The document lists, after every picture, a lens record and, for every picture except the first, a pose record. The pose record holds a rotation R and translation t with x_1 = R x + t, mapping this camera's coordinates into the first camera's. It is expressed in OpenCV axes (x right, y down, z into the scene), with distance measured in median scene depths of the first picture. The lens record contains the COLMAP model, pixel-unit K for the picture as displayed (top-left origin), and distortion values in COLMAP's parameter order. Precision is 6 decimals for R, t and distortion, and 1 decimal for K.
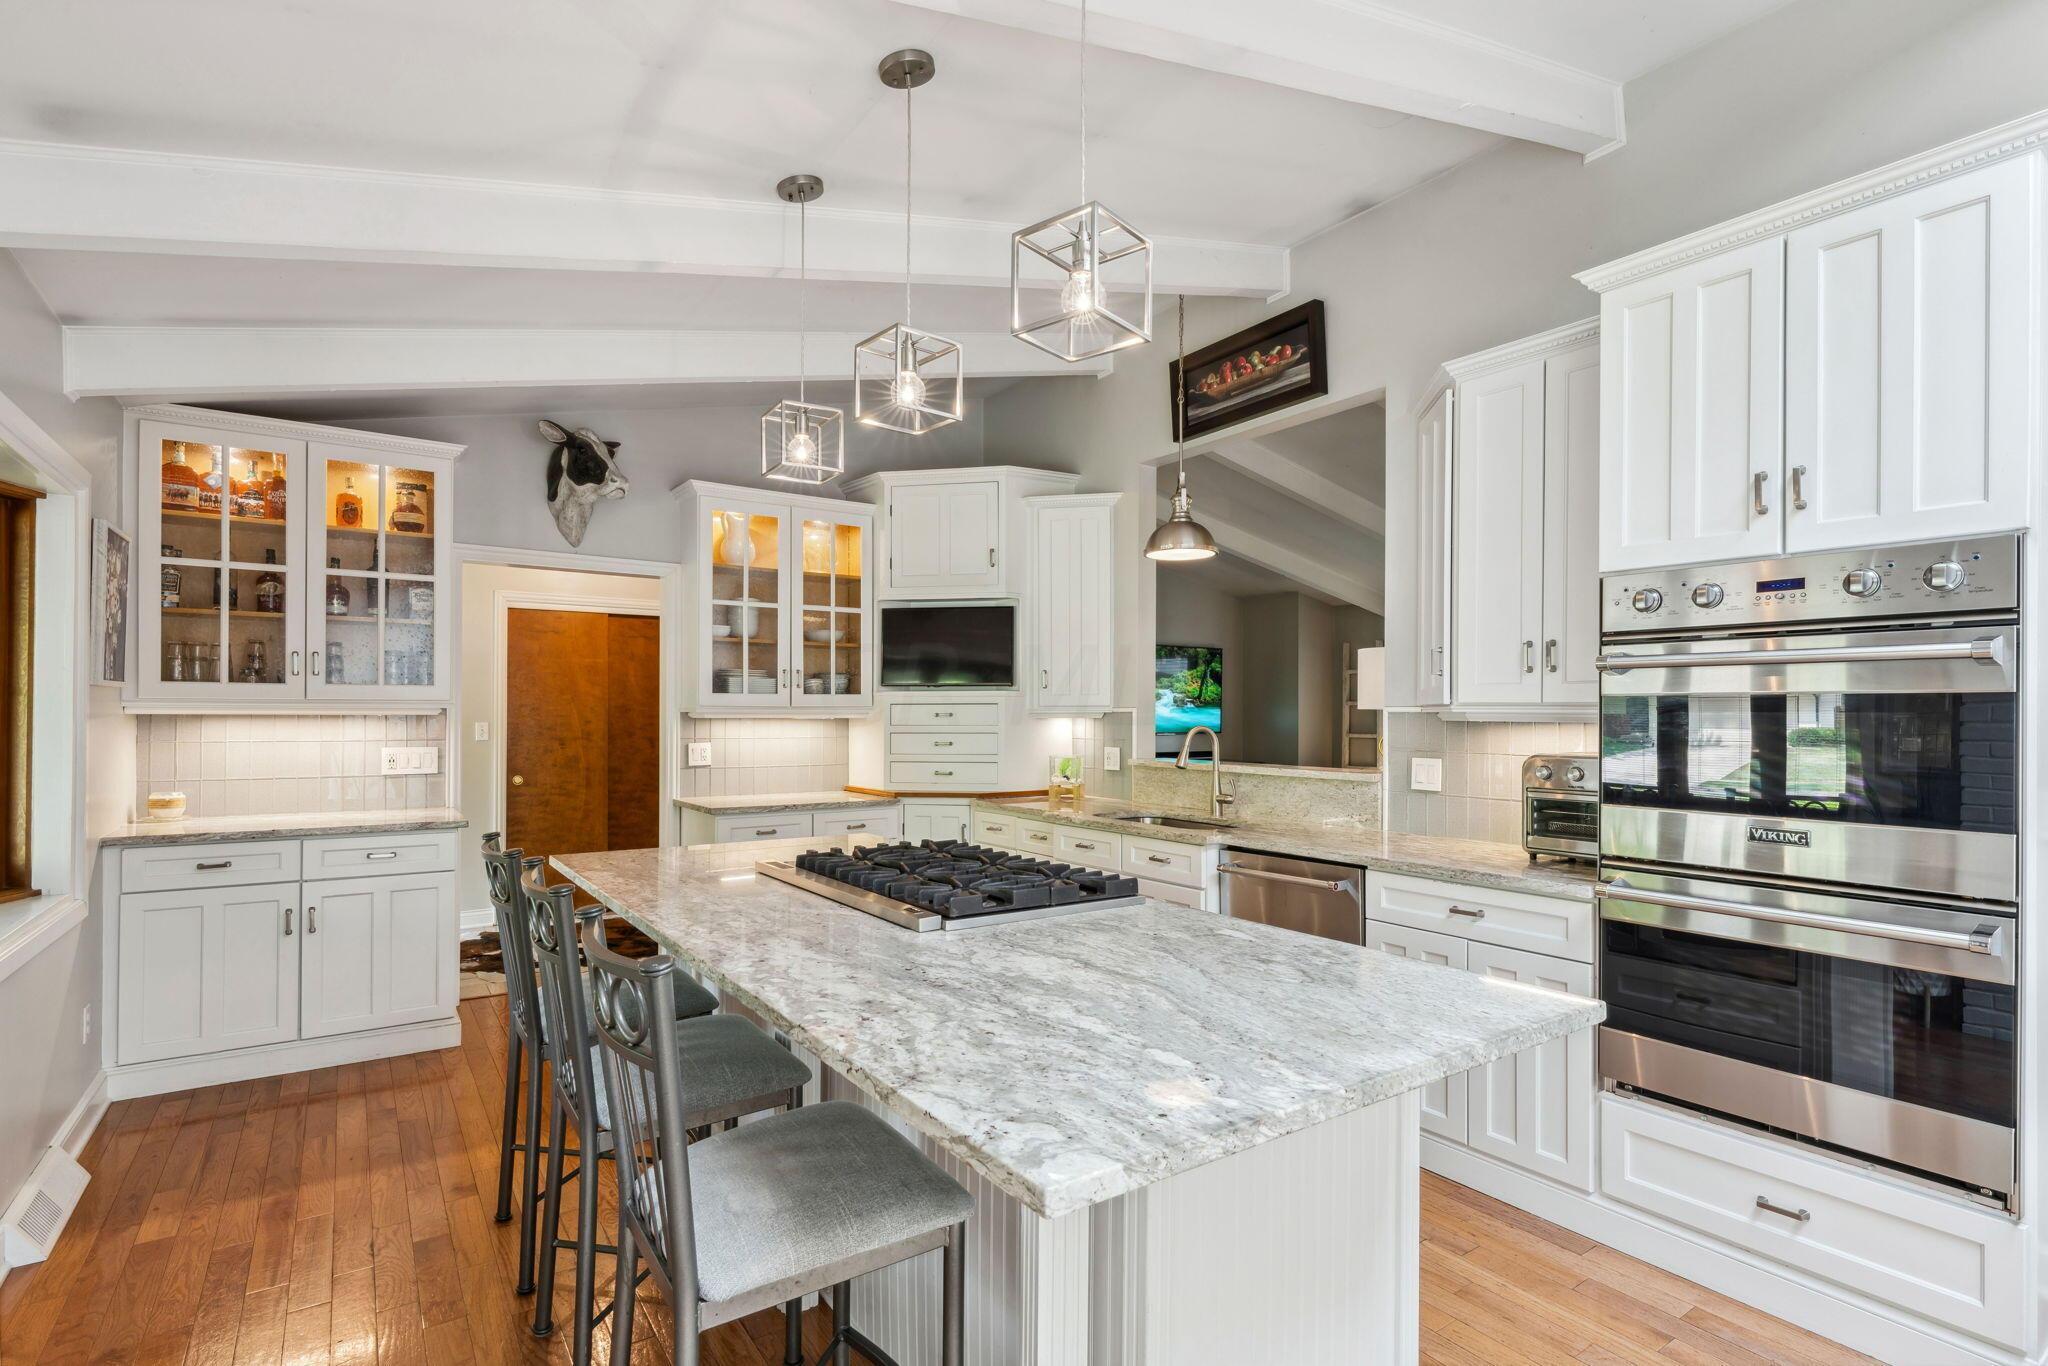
lens RADIAL K [[976.5, 0, 1017.2], [0, 976.5, 704.2], [0, 0, 1]] dist [-0.002937, -0.000024]
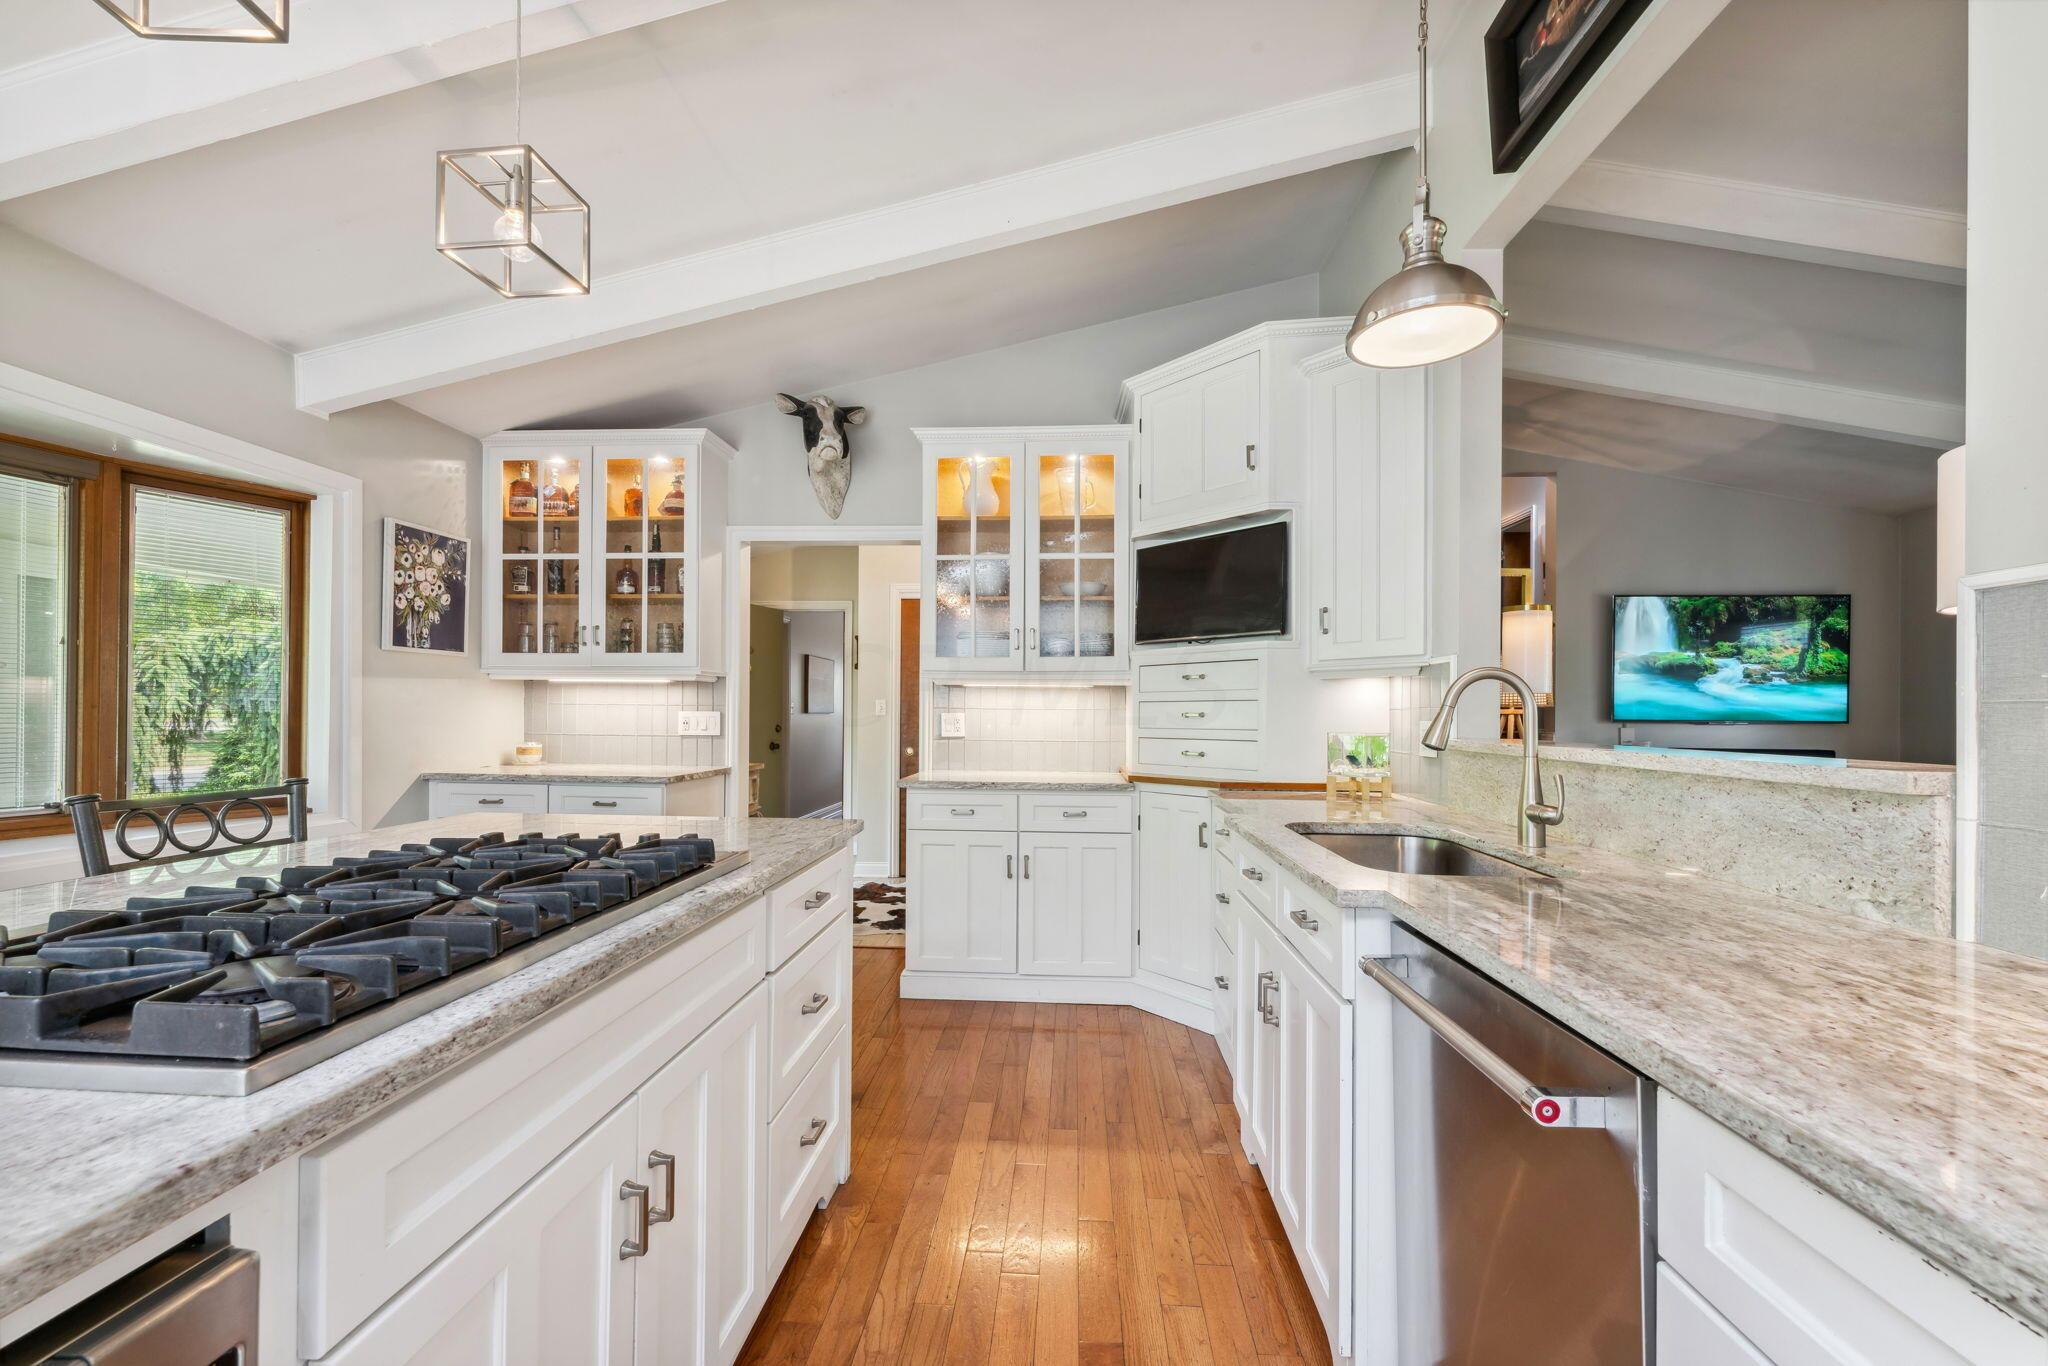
lens RADIAL K [[819.5, 0, 1020.8], [0, 819.5, 702.9], [0, 0, 1]] dist [0.000016, -0.000080]
pose [[0.783632, -0.005243, -0.621204, 0.289598], [0.001266, 0.999976, -0.006842, 0.047289], [0.621224, 0.004575, 0.783619, 0.560448]]
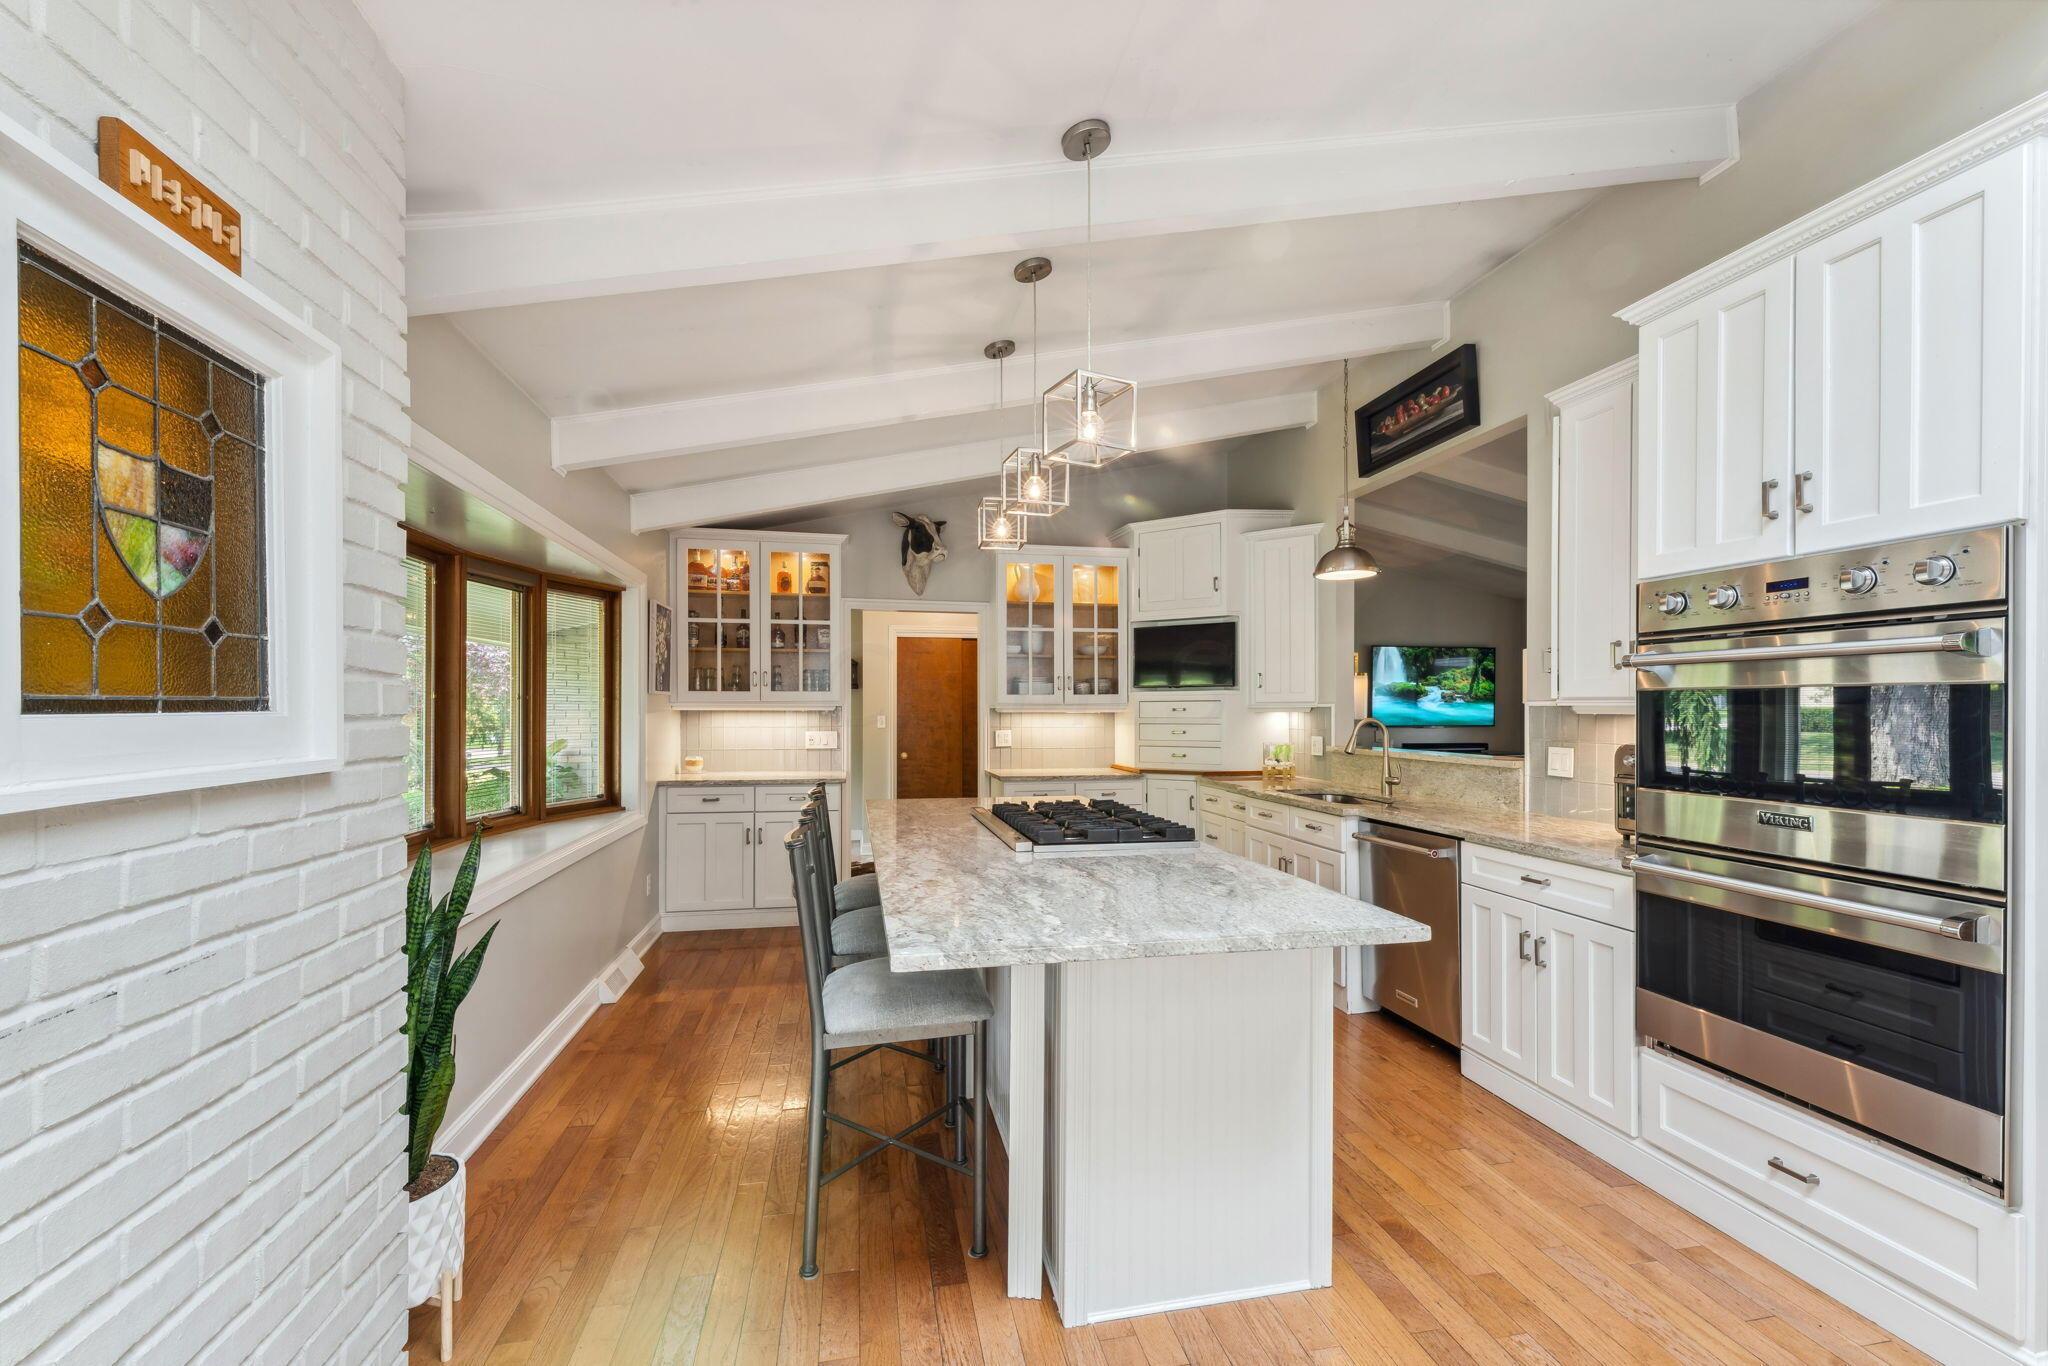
lens RADIAL K [[819.5, 0, 1020.8], [0, 819.5, 702.9], [0, 0, 1]] dist [0.000016, -0.000080]
pose [[0.920216, -0.005718, -0.391369, 0.206377], [0.006303, 0.999980, 0.000208, 0.000649], [0.391360, -0.002658, 0.920234, -0.087102]]
